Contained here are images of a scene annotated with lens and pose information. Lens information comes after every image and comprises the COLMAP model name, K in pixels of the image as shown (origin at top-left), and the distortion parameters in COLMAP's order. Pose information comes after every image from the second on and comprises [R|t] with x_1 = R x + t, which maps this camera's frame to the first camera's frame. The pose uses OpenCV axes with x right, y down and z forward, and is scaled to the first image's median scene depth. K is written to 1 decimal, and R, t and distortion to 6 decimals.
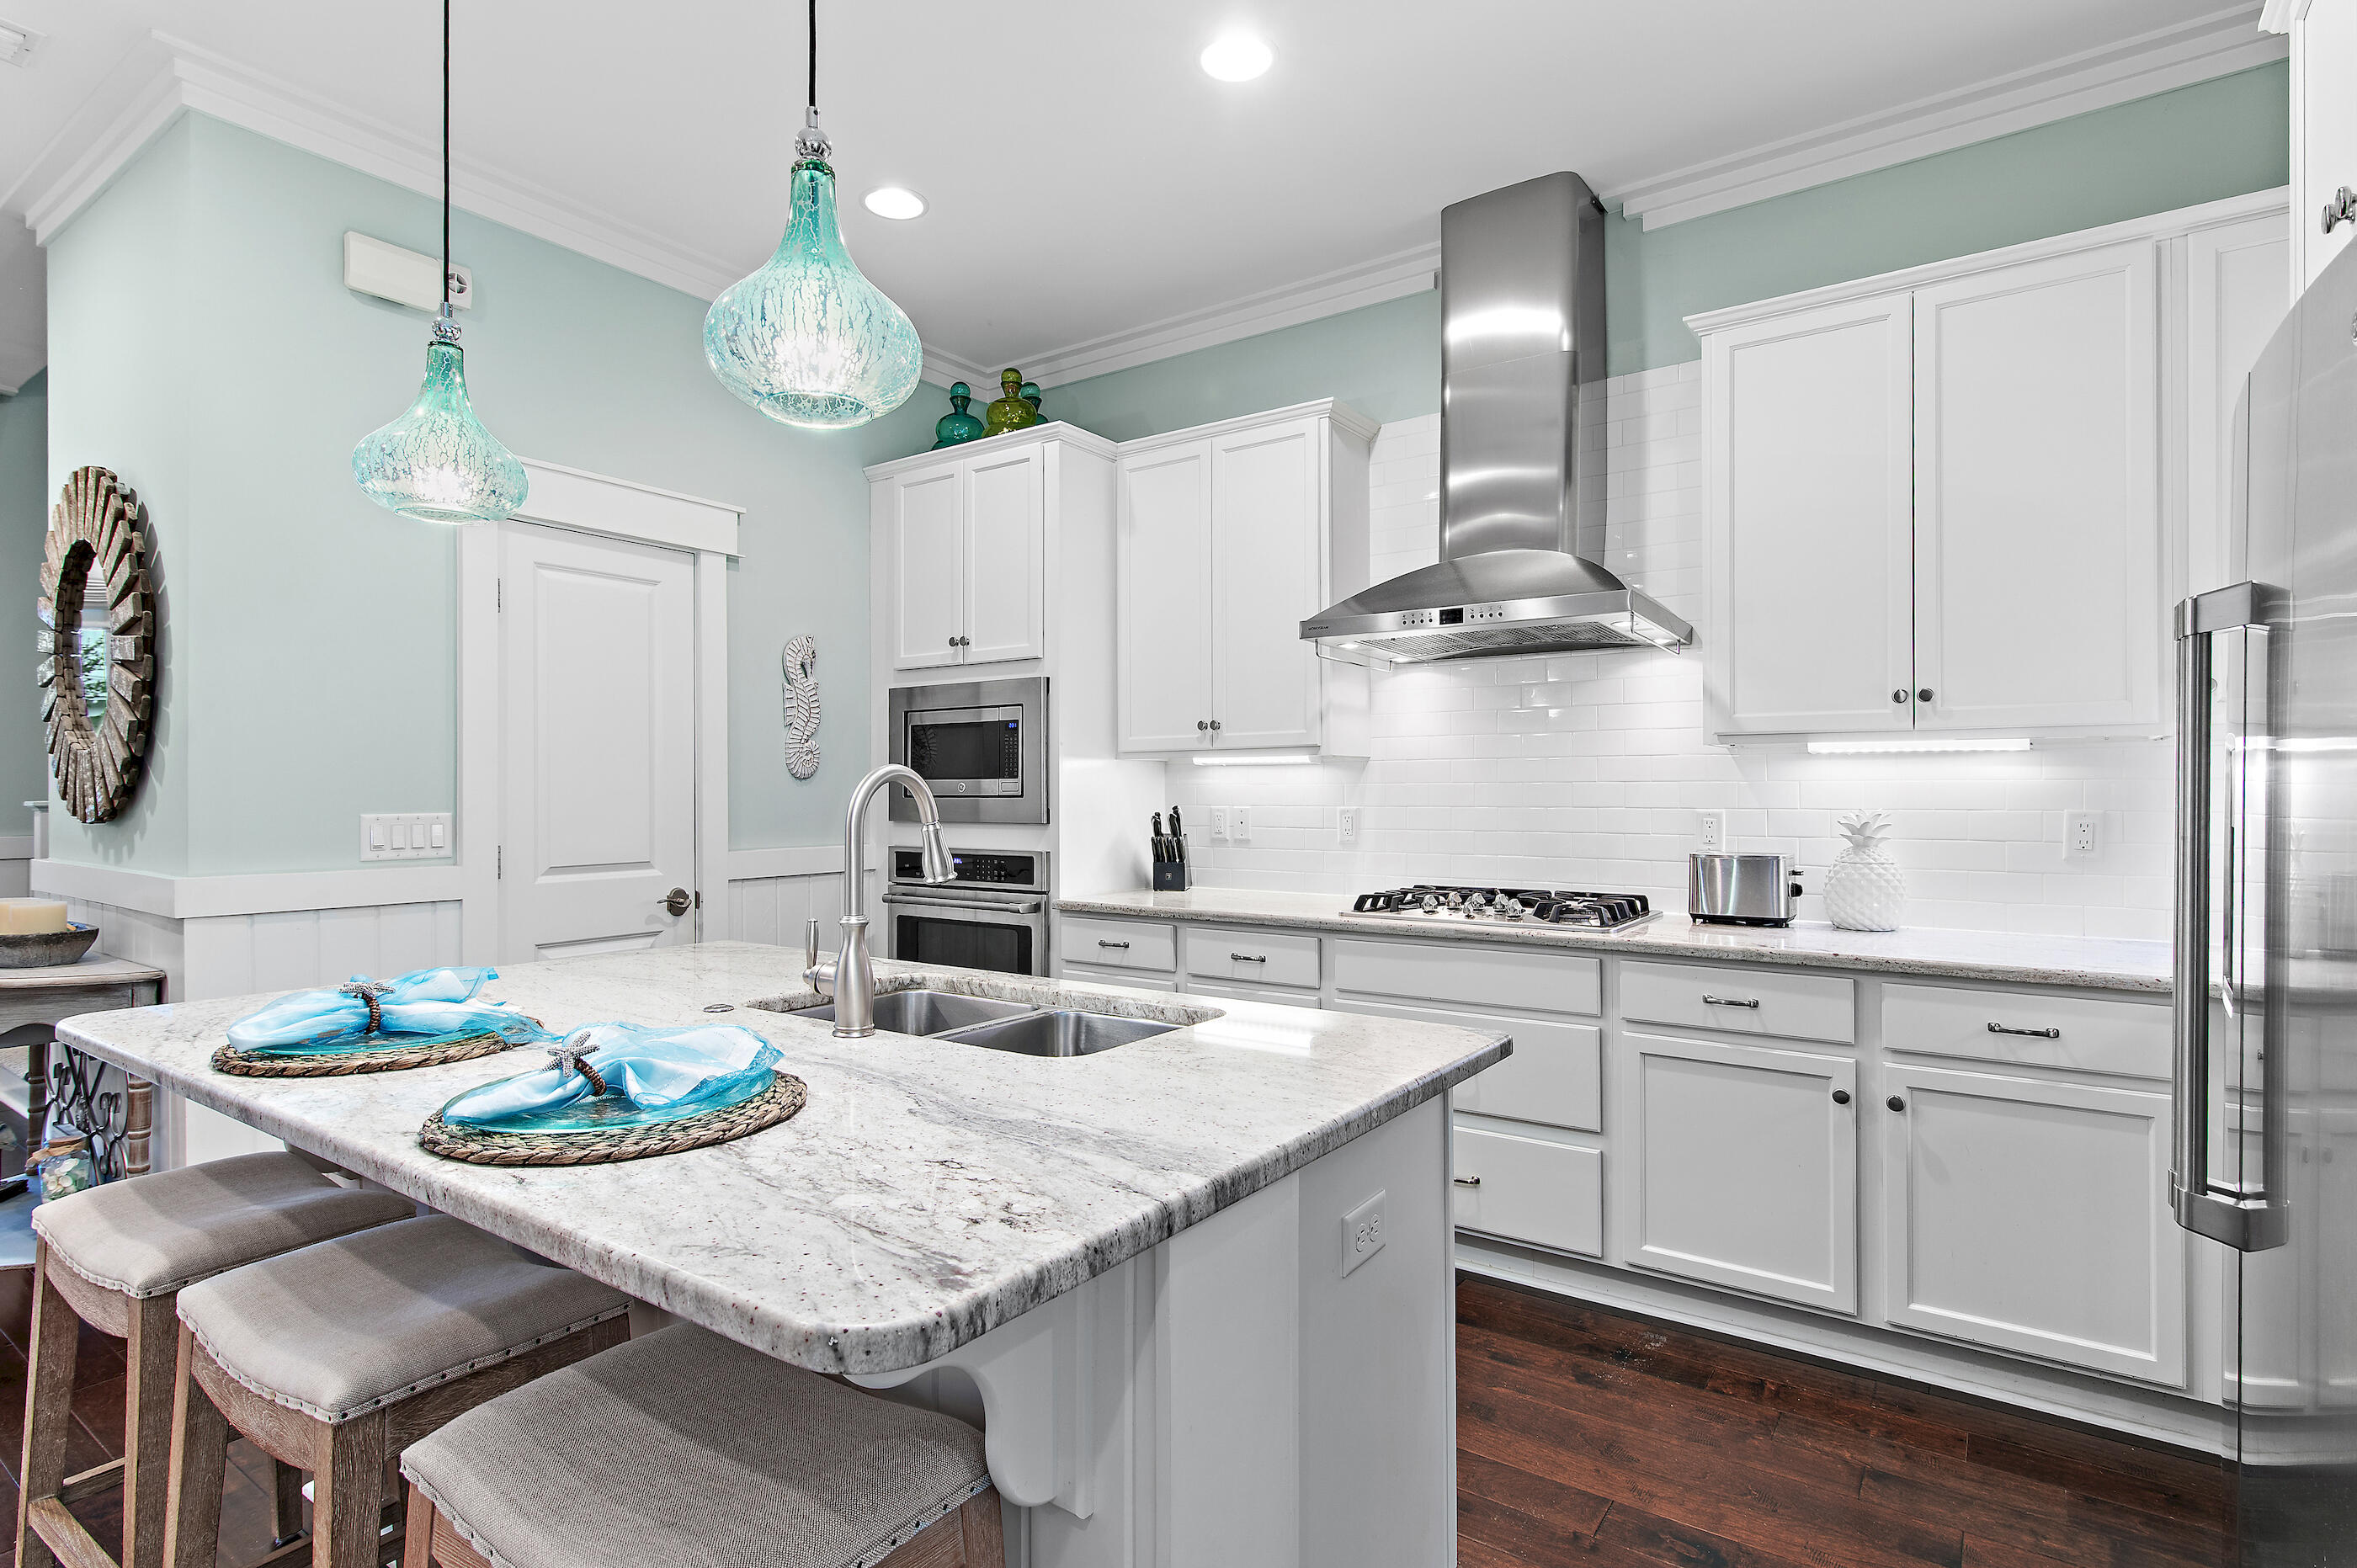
lens RADIAL K [[1166.9, 0, 1193.2], [0, 1166.9, 789.9], [0, 0, 1]] dist [0.001361, -0.001214]
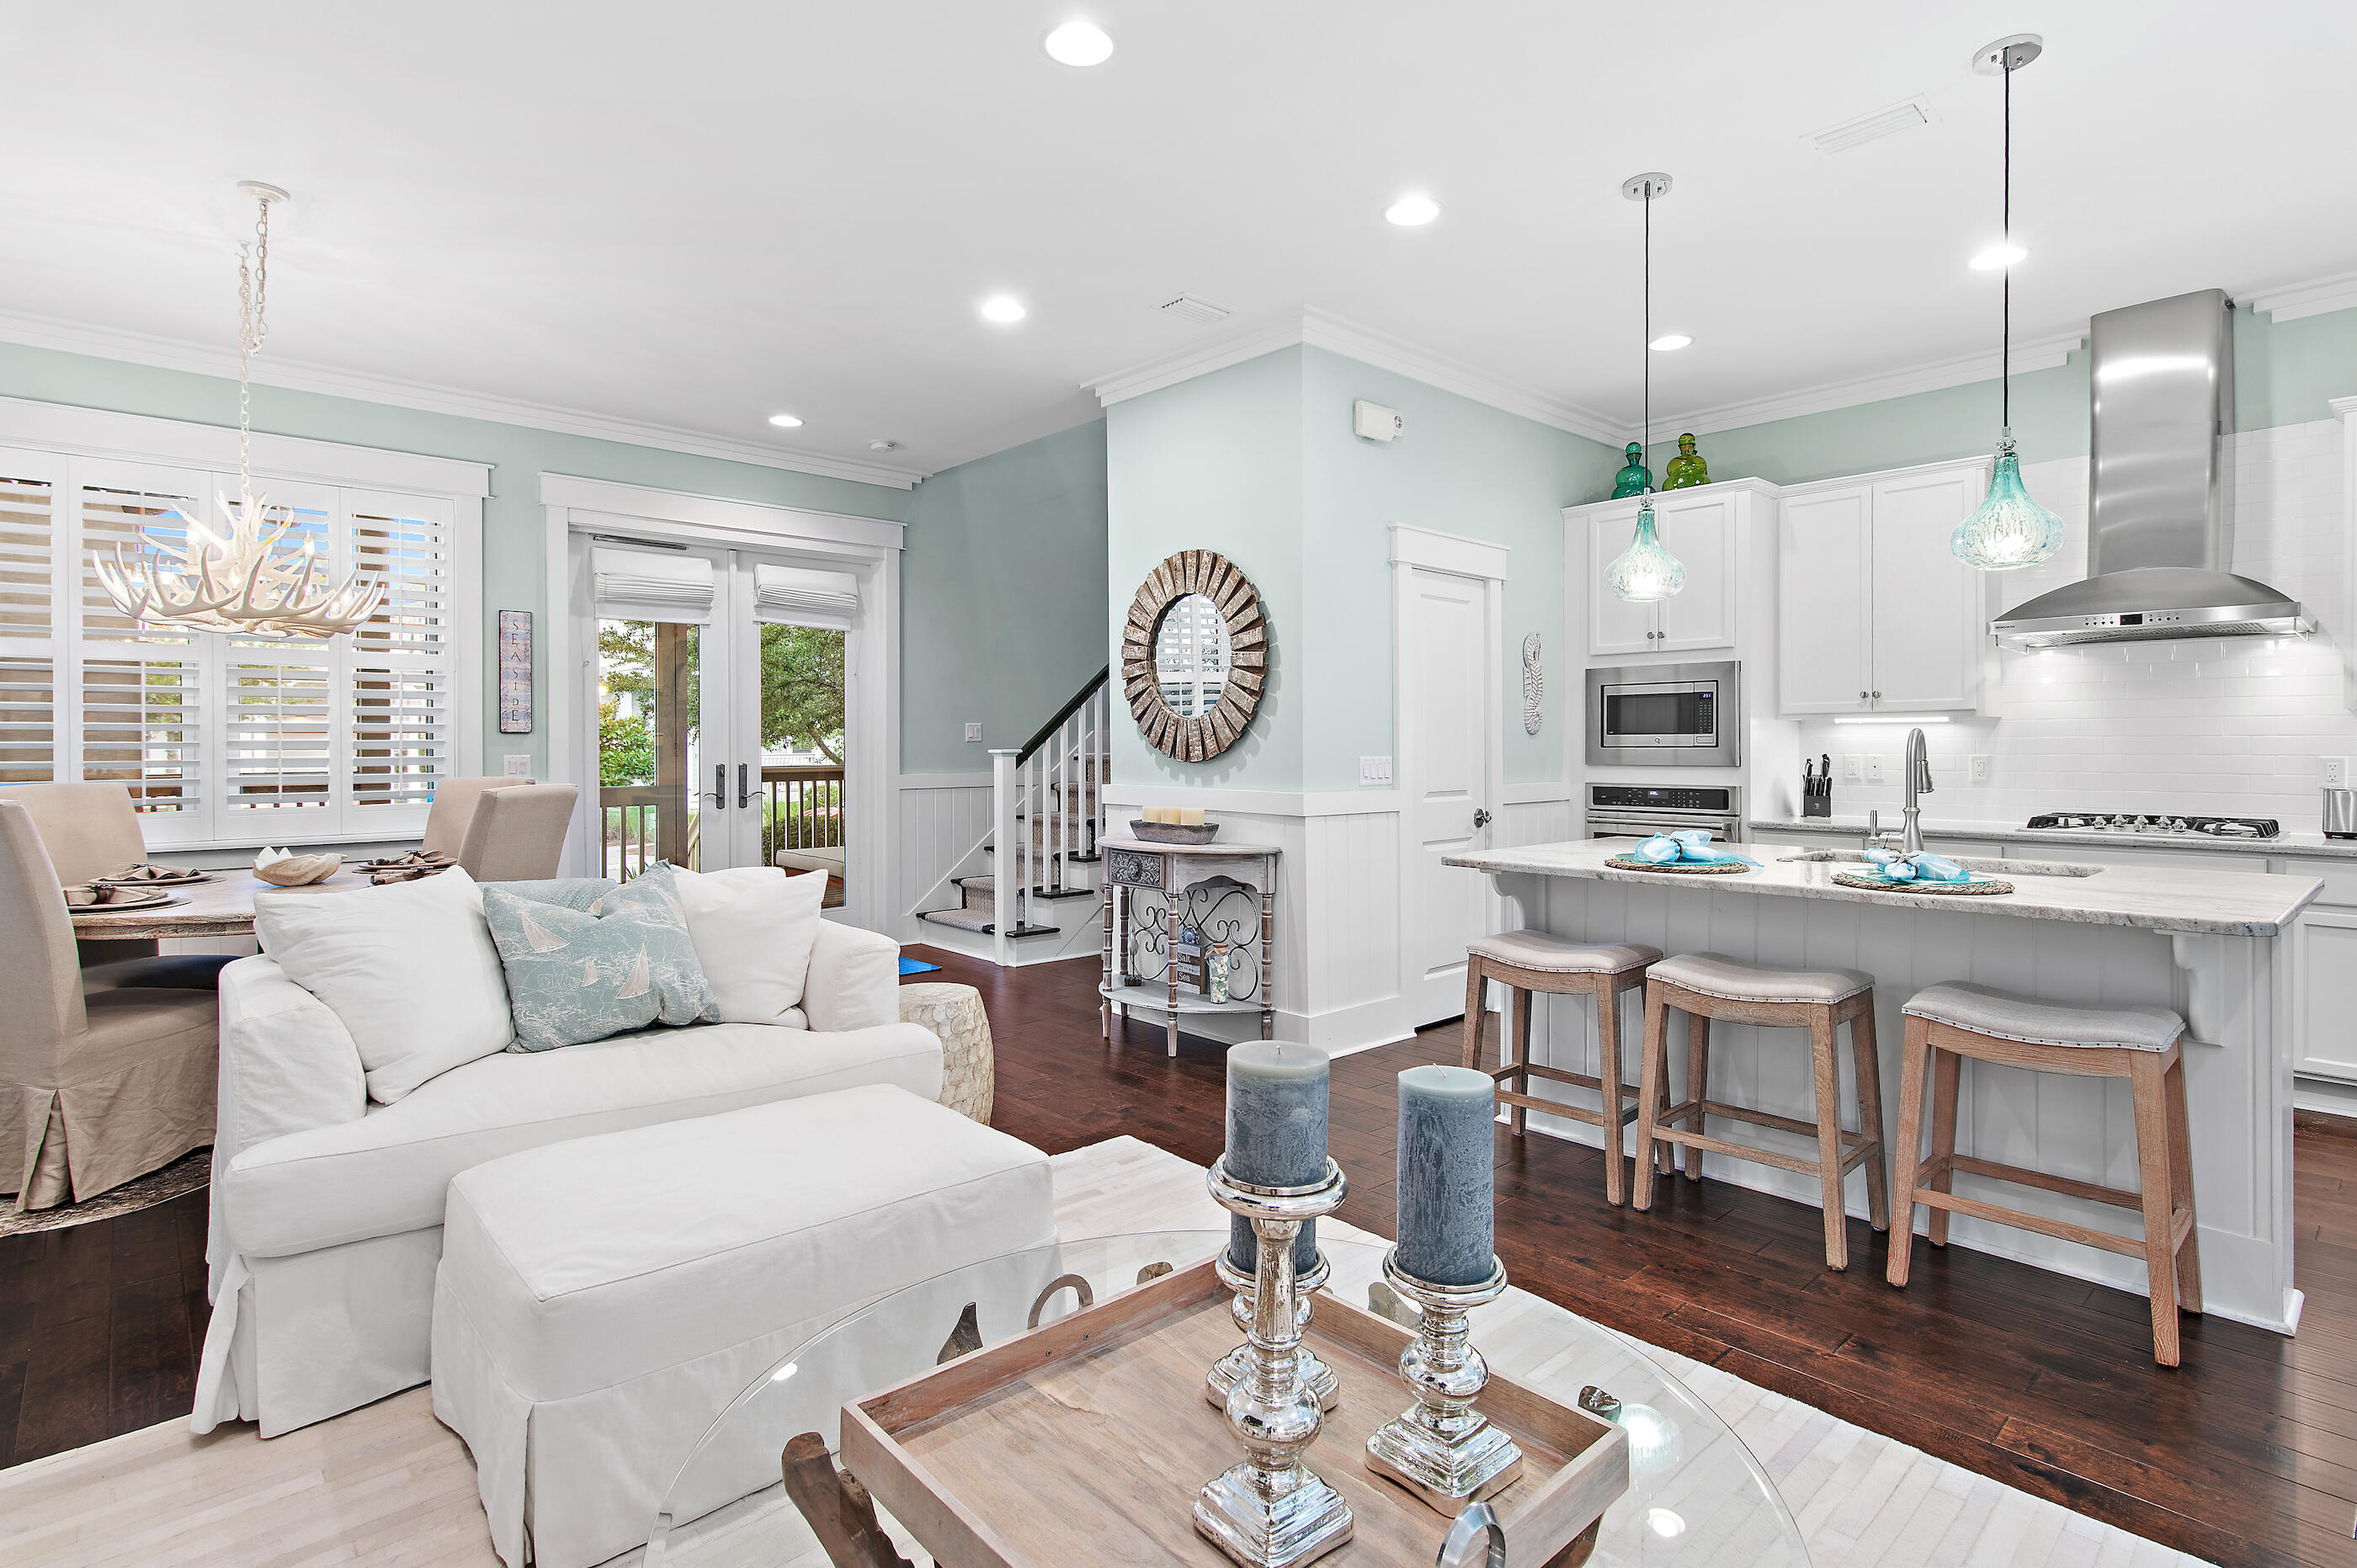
lens RADIAL K [[1166.9, 0, 1186.3], [0, 1166.9, 754.3], [0, 0, 1]] dist [0.001361, -0.001214]
pose [[0.975788, 0.001964, -0.218708, -0.644183], [0.000442, 0.999940, 0.010951, -0.001165], [0.218716, -0.010783, 0.975729, -0.699183]]
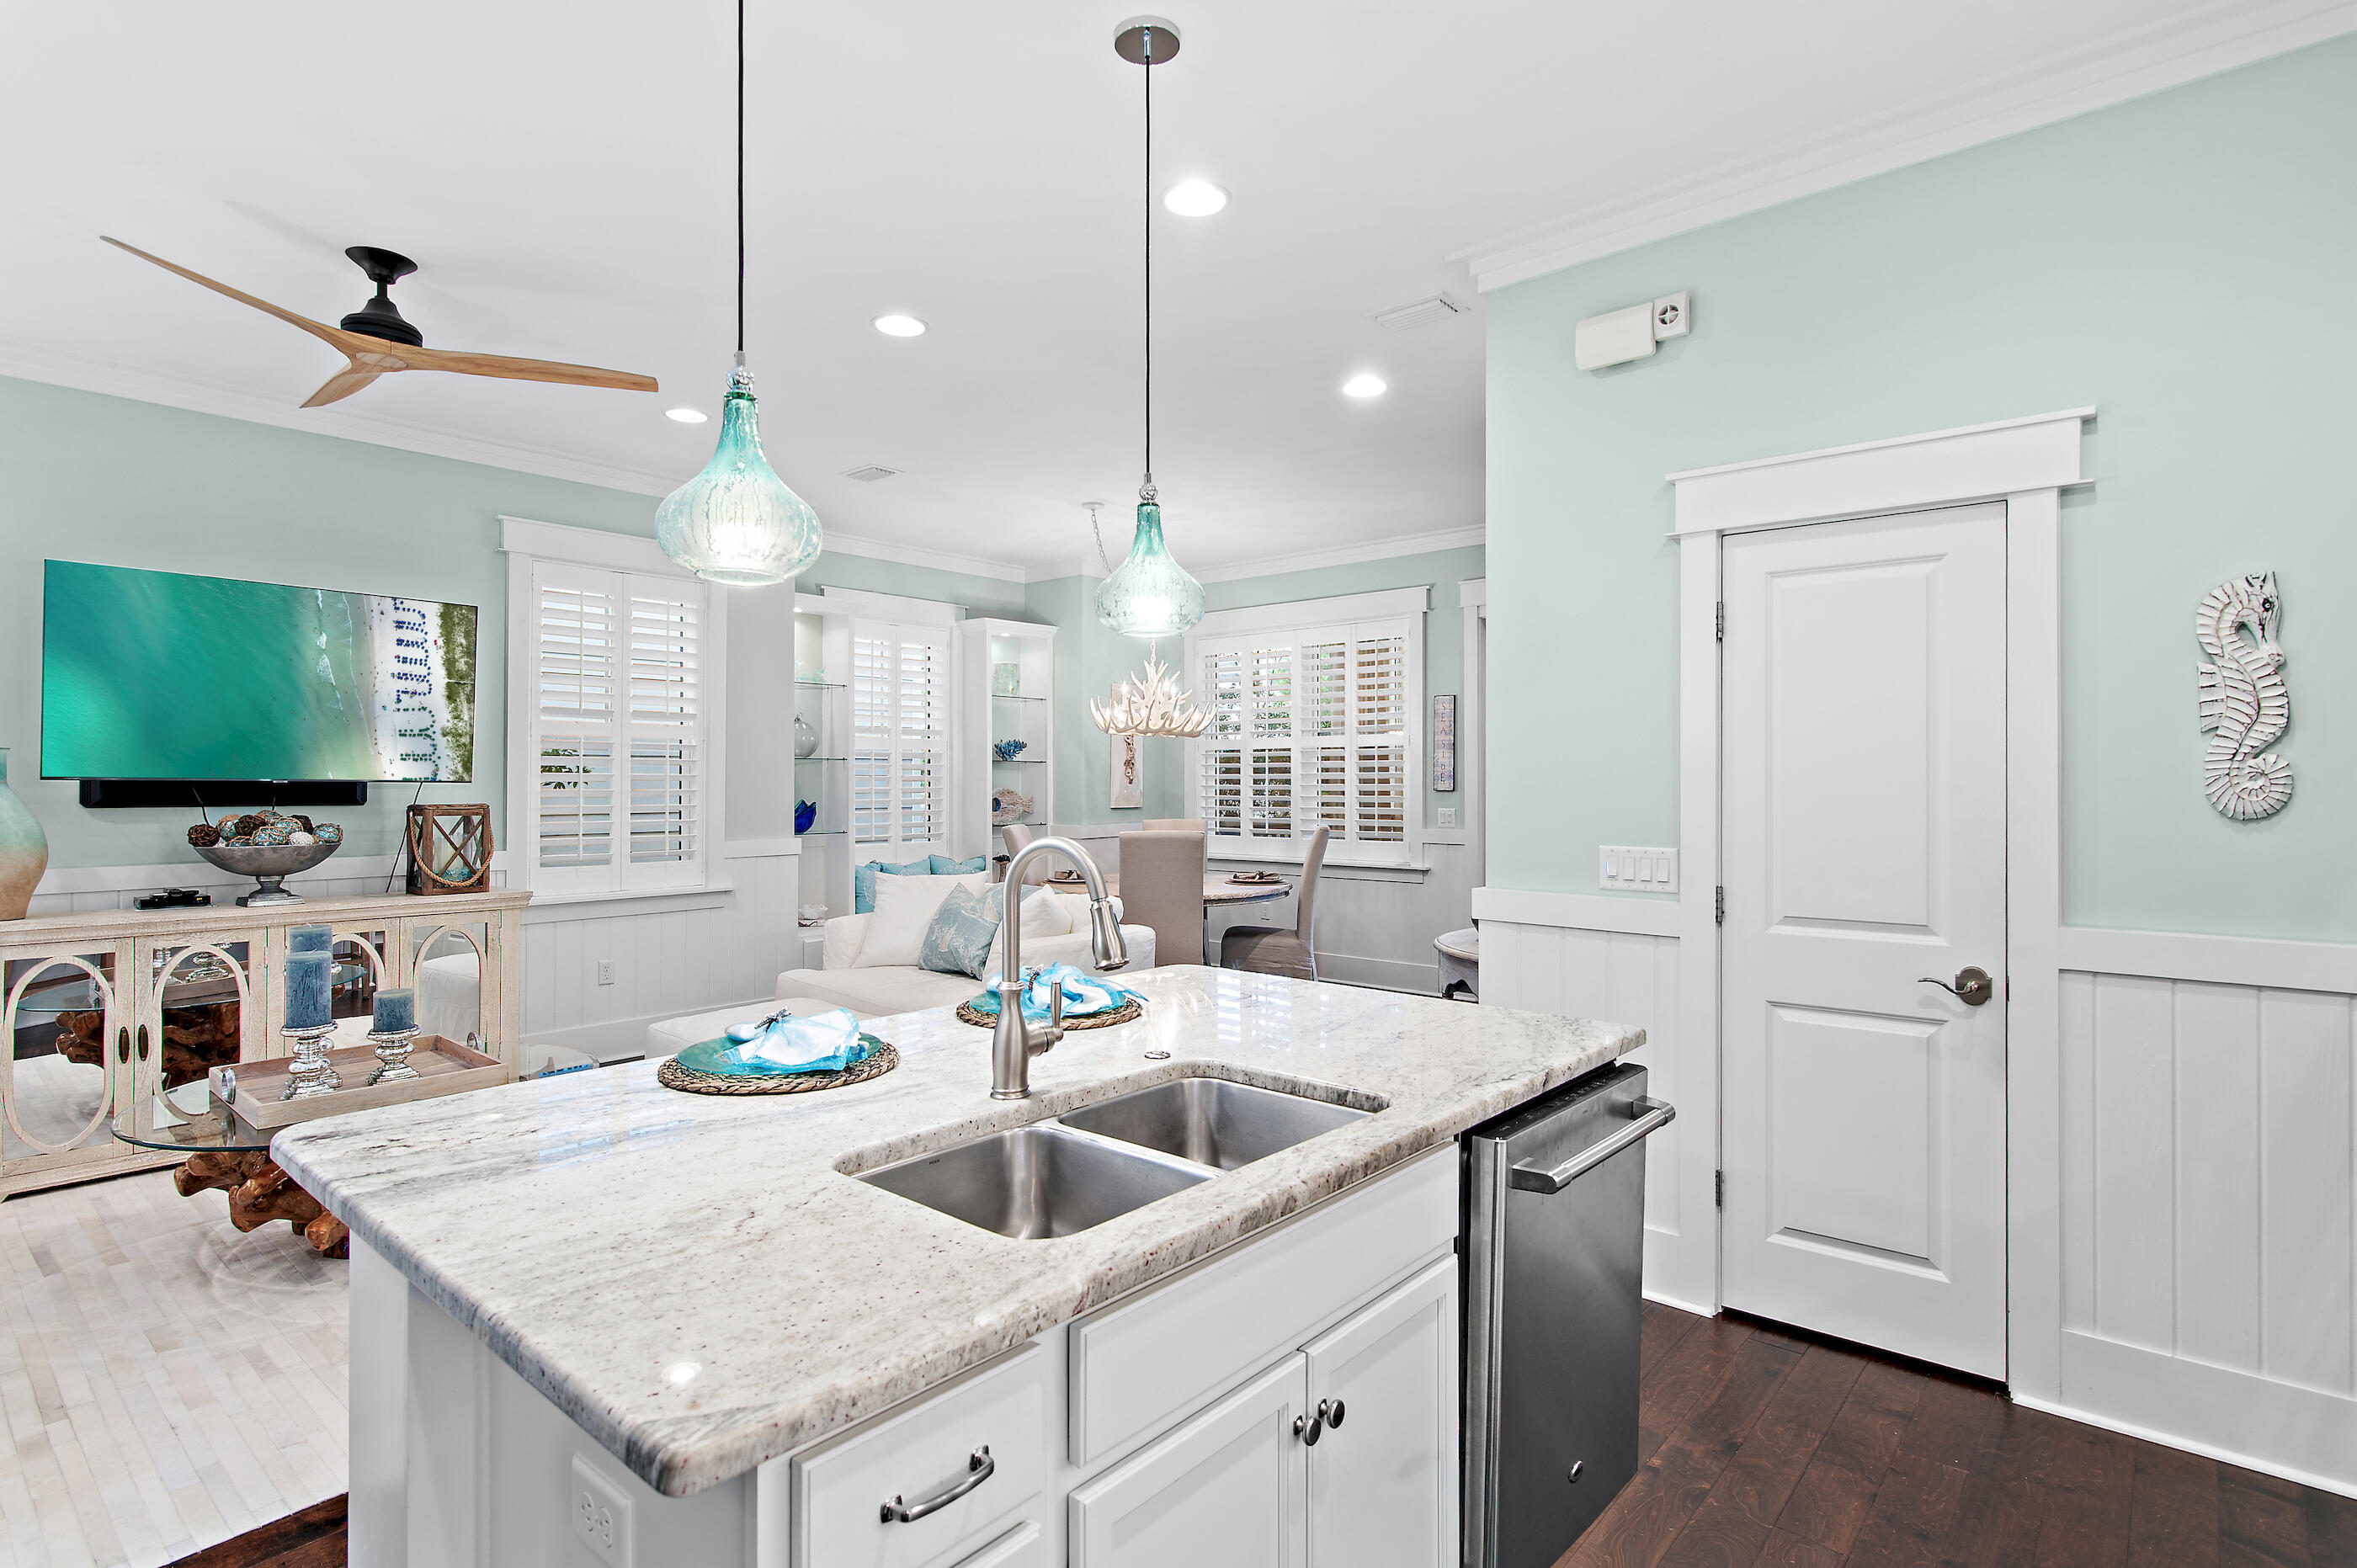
lens RADIAL K [[1166.9, 0, 1174.5], [0, 1166.9, 781.3], [0, 0, 1]] dist [0.001361, -0.001214]
pose [[-0.104584, 0.001522, -0.994515, 0.453807], [0.000590, 0.999999, 0.001468, -0.044878], [0.994516, -0.000433, -0.104585, 0.779968]]
